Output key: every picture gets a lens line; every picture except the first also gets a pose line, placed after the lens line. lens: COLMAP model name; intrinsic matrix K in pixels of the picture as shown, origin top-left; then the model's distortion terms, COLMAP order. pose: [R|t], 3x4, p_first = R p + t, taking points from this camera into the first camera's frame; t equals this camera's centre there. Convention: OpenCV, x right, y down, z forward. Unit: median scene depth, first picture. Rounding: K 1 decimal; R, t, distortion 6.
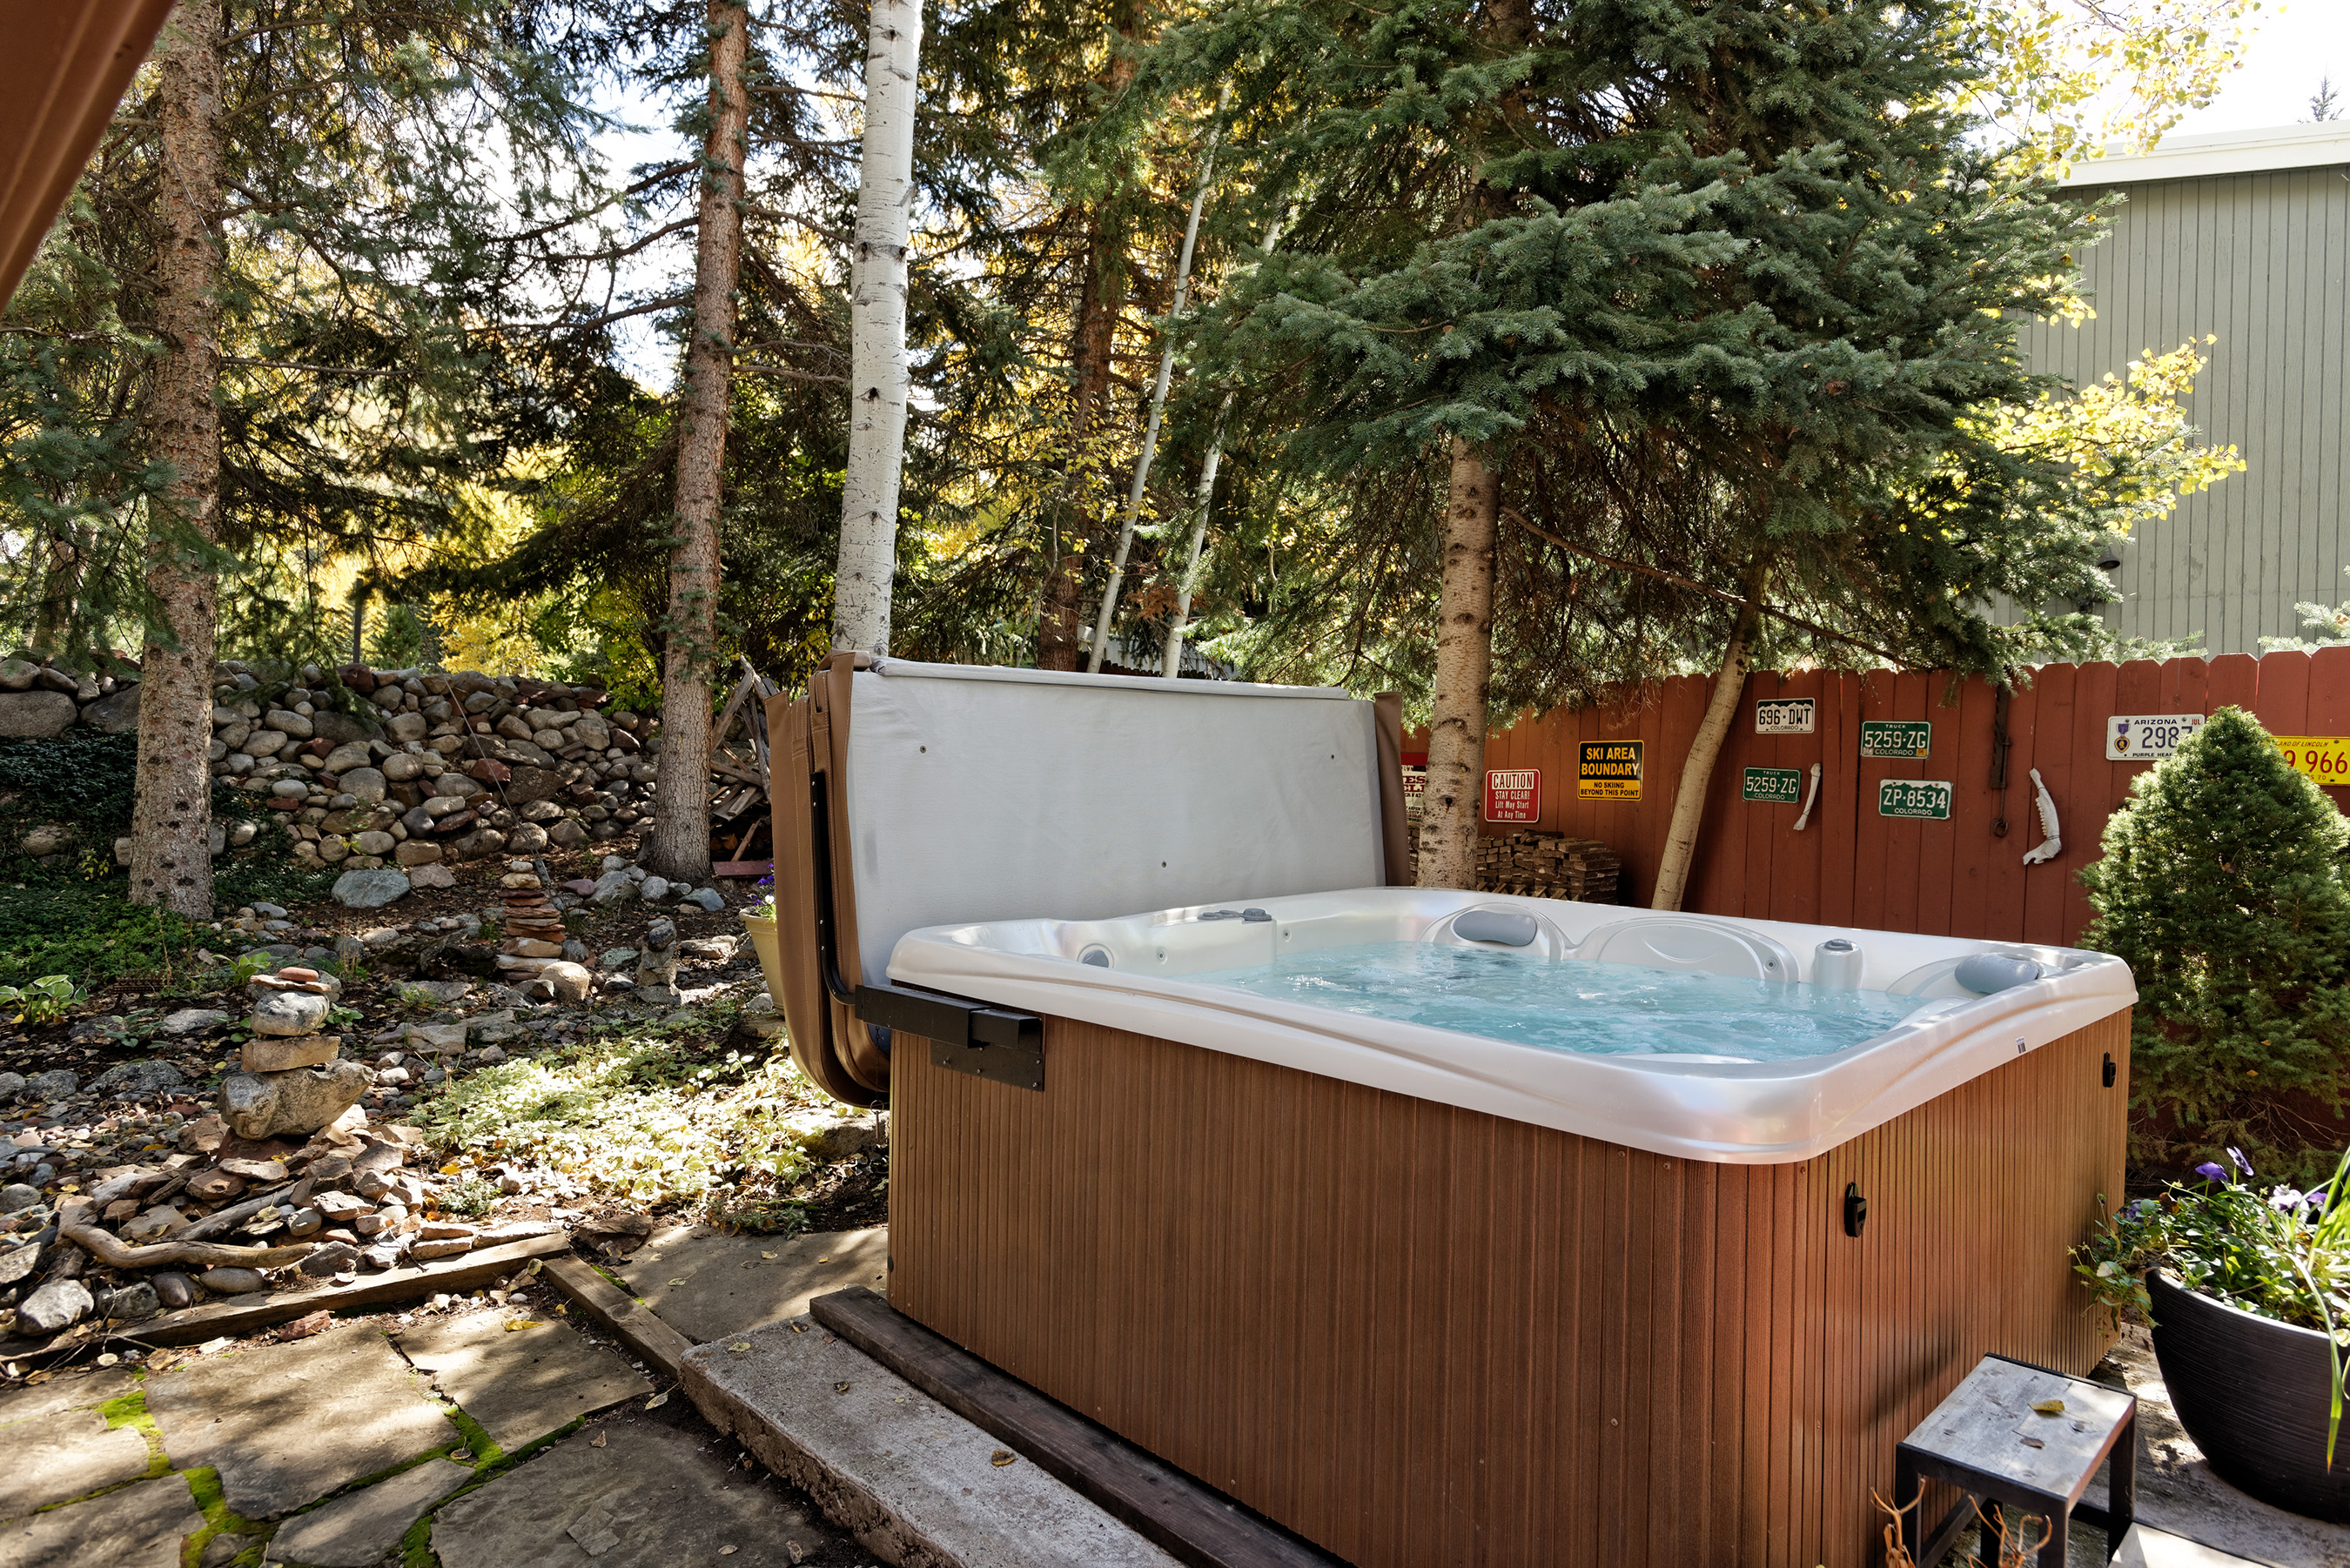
lens RADIAL K [[1376.7, 0, 1175.8], [0, 1376.7, 789.9], [0, 0, 1]] dist [0.002579, 0.003832]
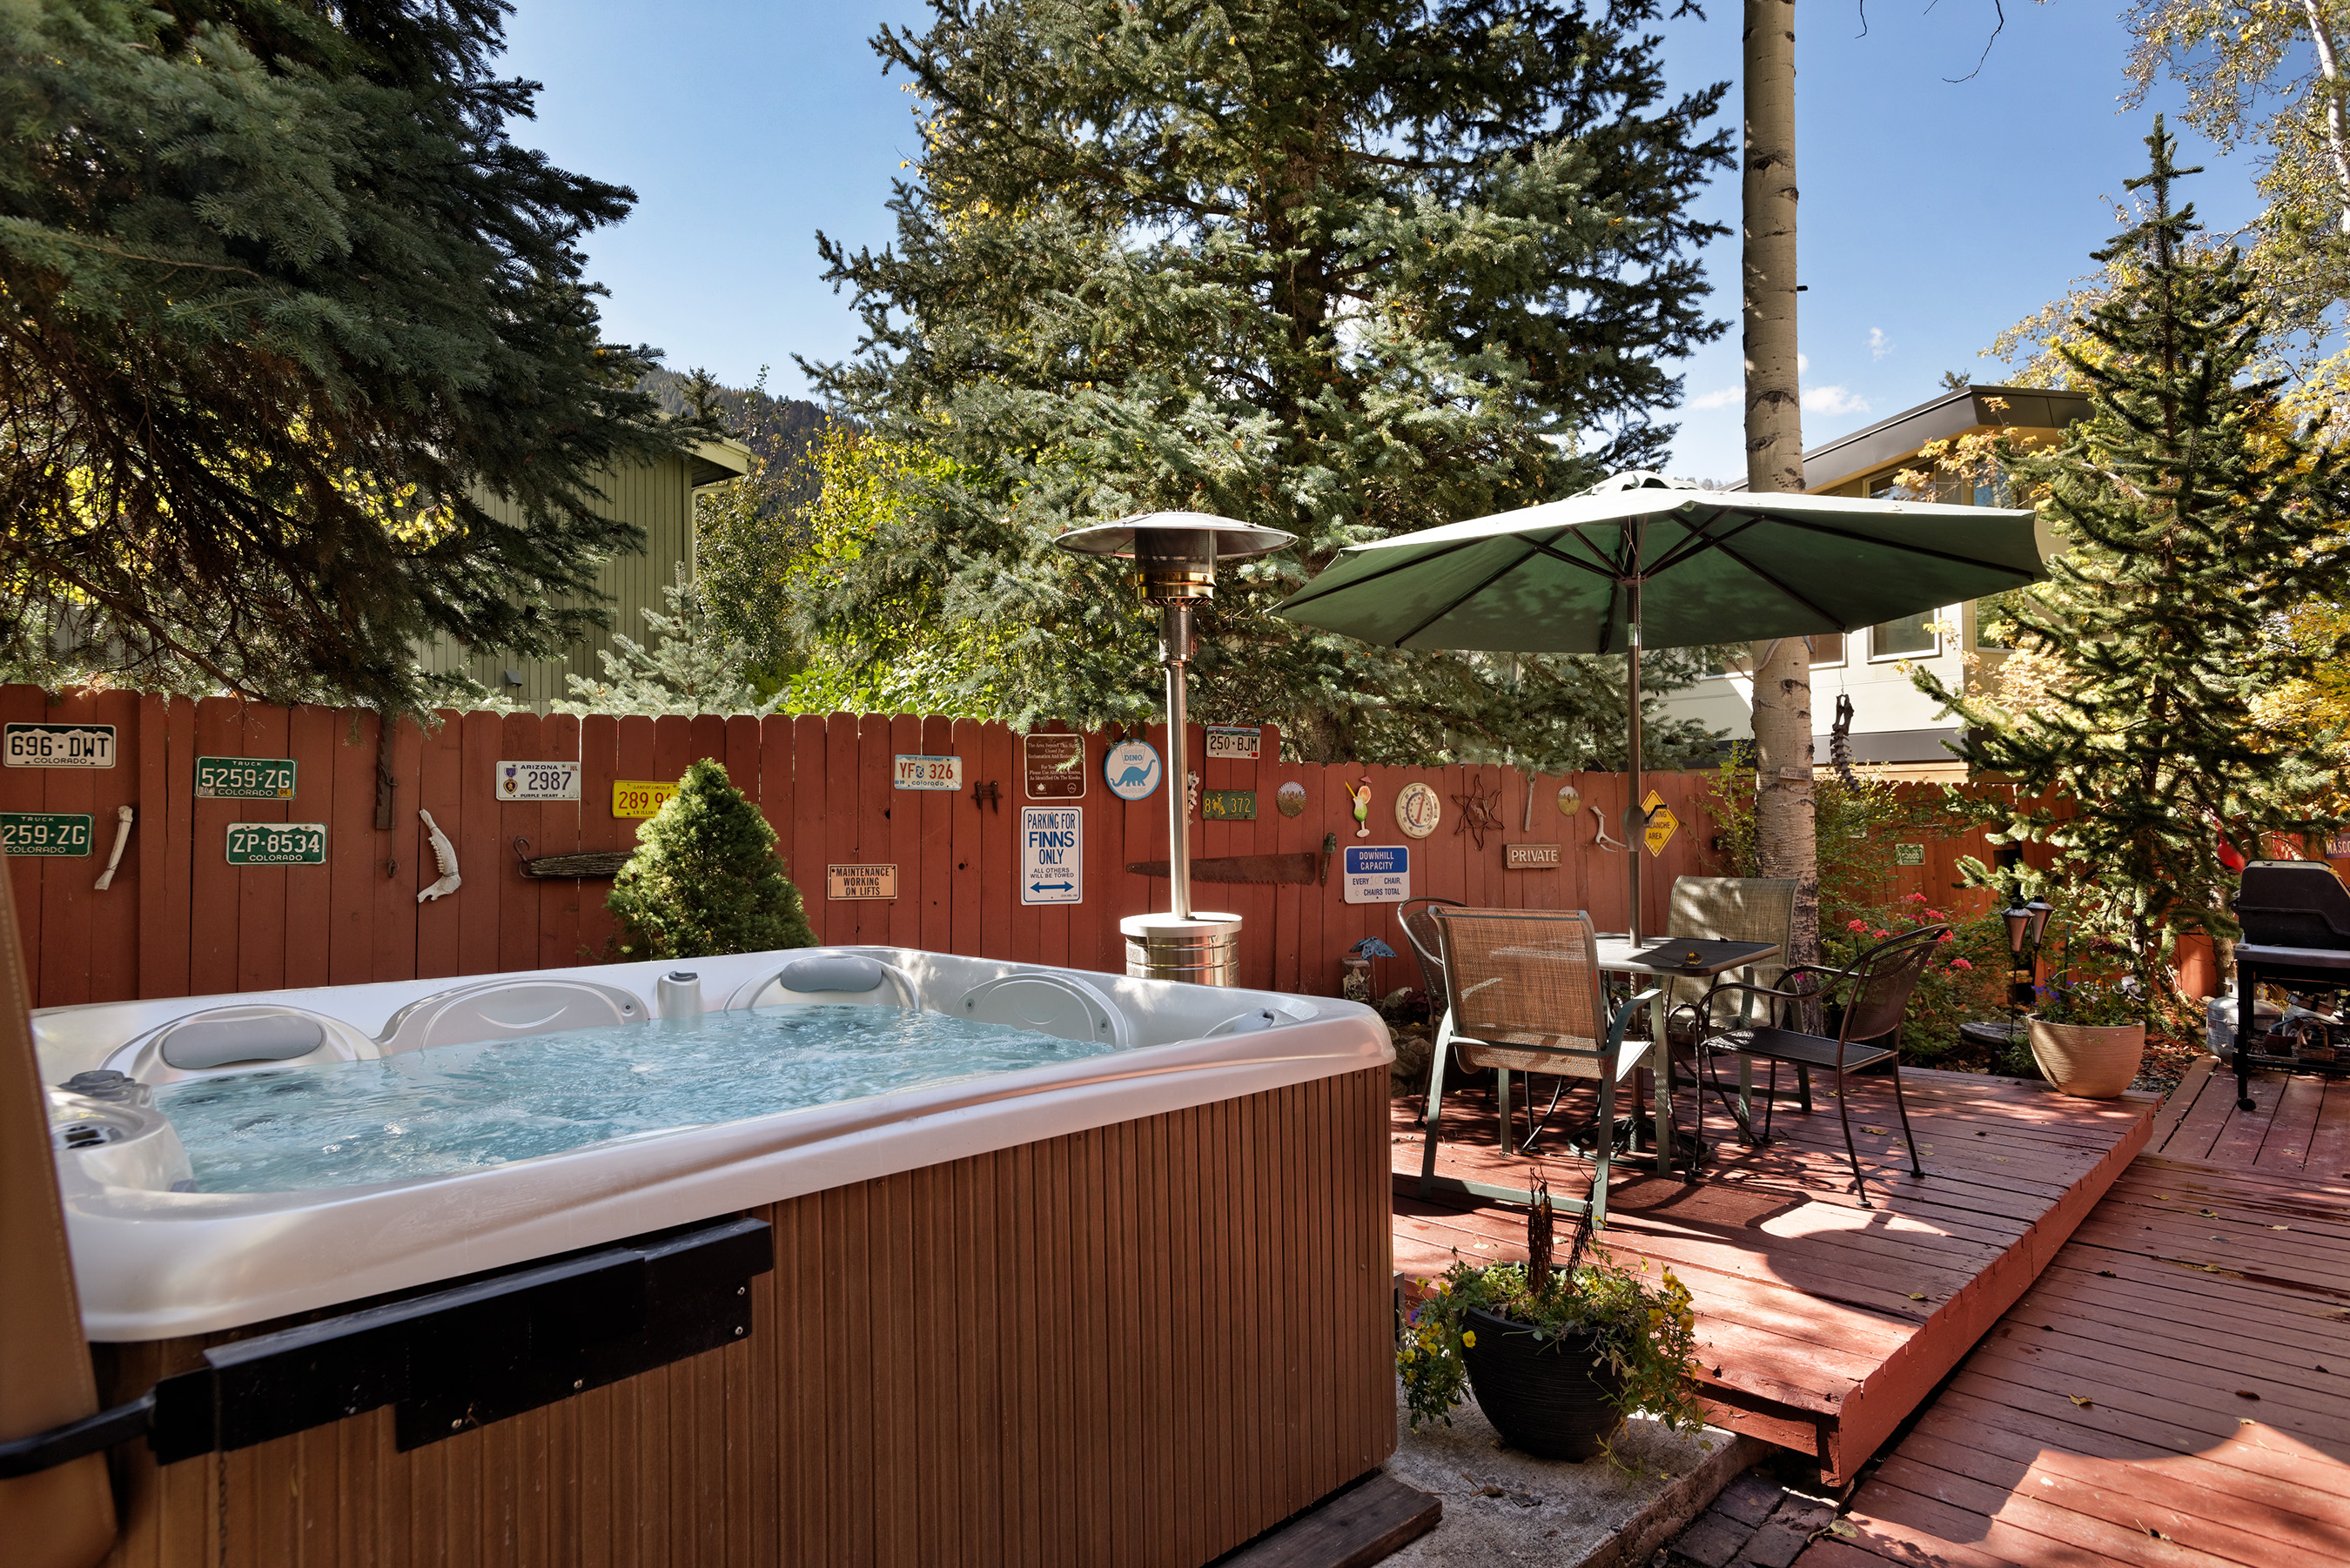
lens RADIAL K [[1376.7, 0, 1157.3], [0, 1376.7, 782.6], [0, 0, 1]] dist [0.002579, 0.003832]
pose [[-0.026304, 0.009086, 0.999613, -0.379683], [0.025120, 0.999649, -0.008425, -0.011428], [-0.999338, 0.024889, -0.026523, 0.429758]]
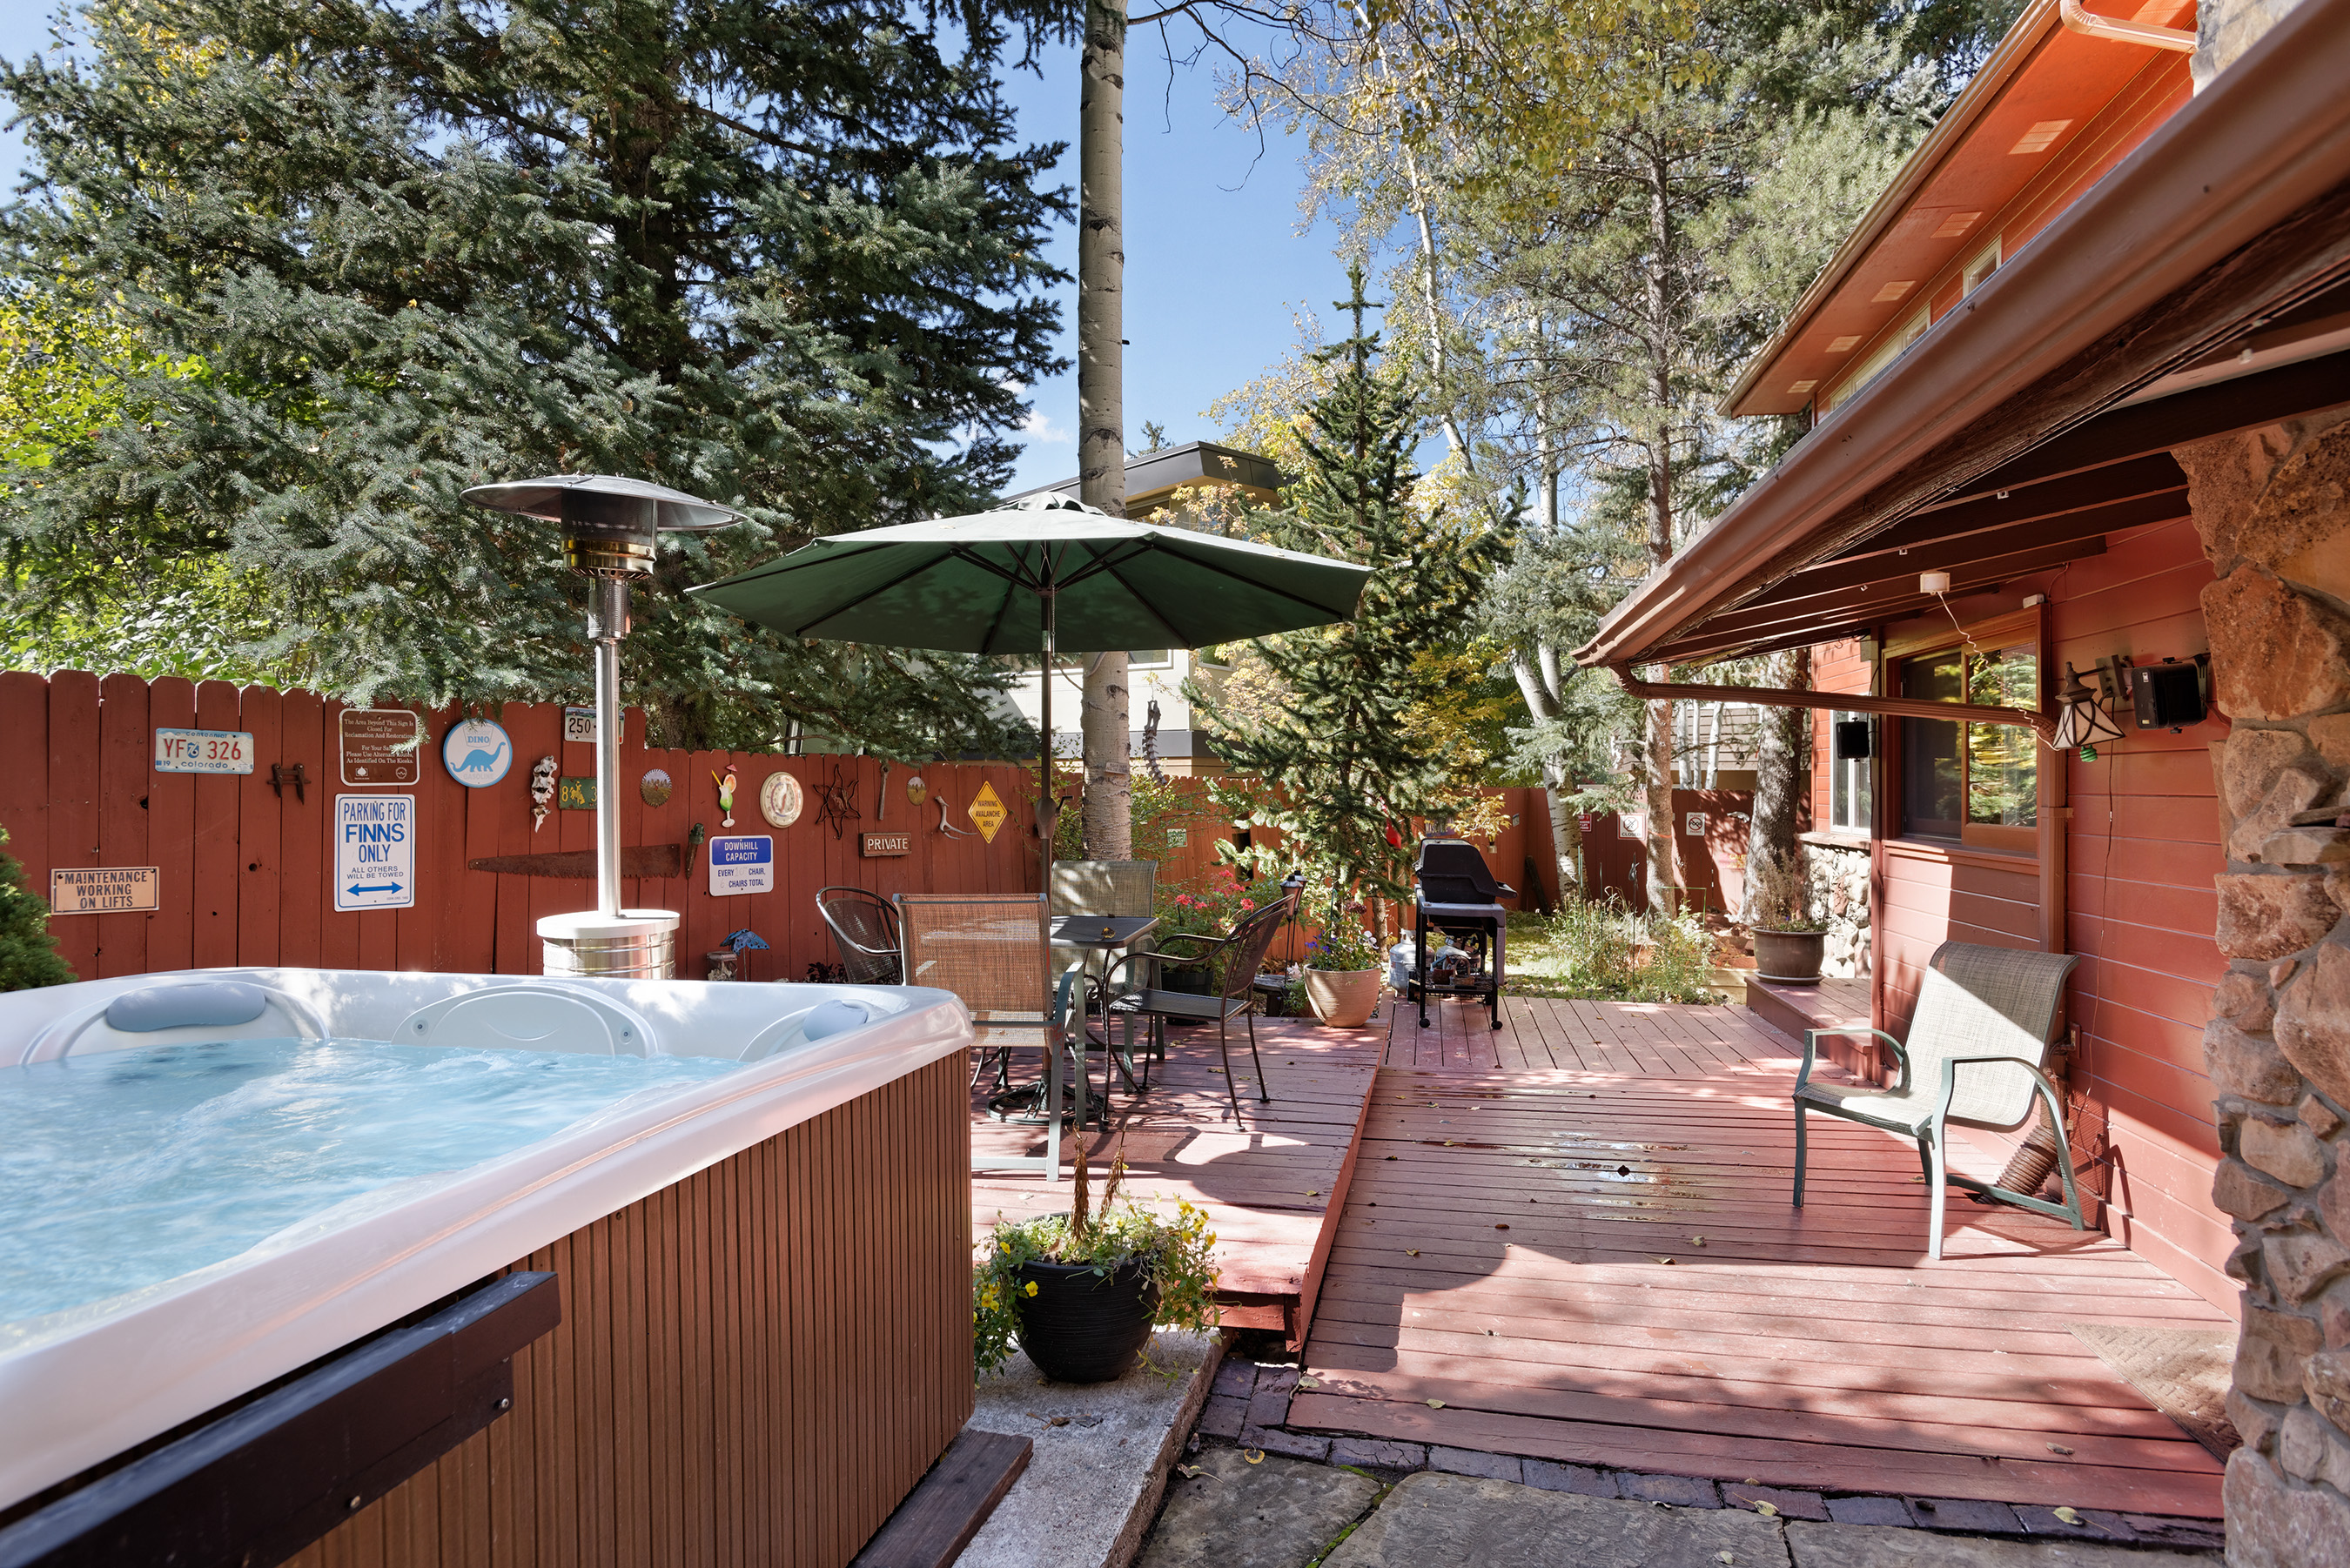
lens RADIAL K [[1376.7, 0, 1197.2], [0, 1376.7, 785.3], [0, 0, 1]] dist [0.002579, 0.003832]
pose [[-0.565761, -0.005160, 0.824553, -0.367909], [0.010753, 0.999849, 0.013635, -0.015958], [-0.824499, 0.016581, -0.565620, 0.538898]]
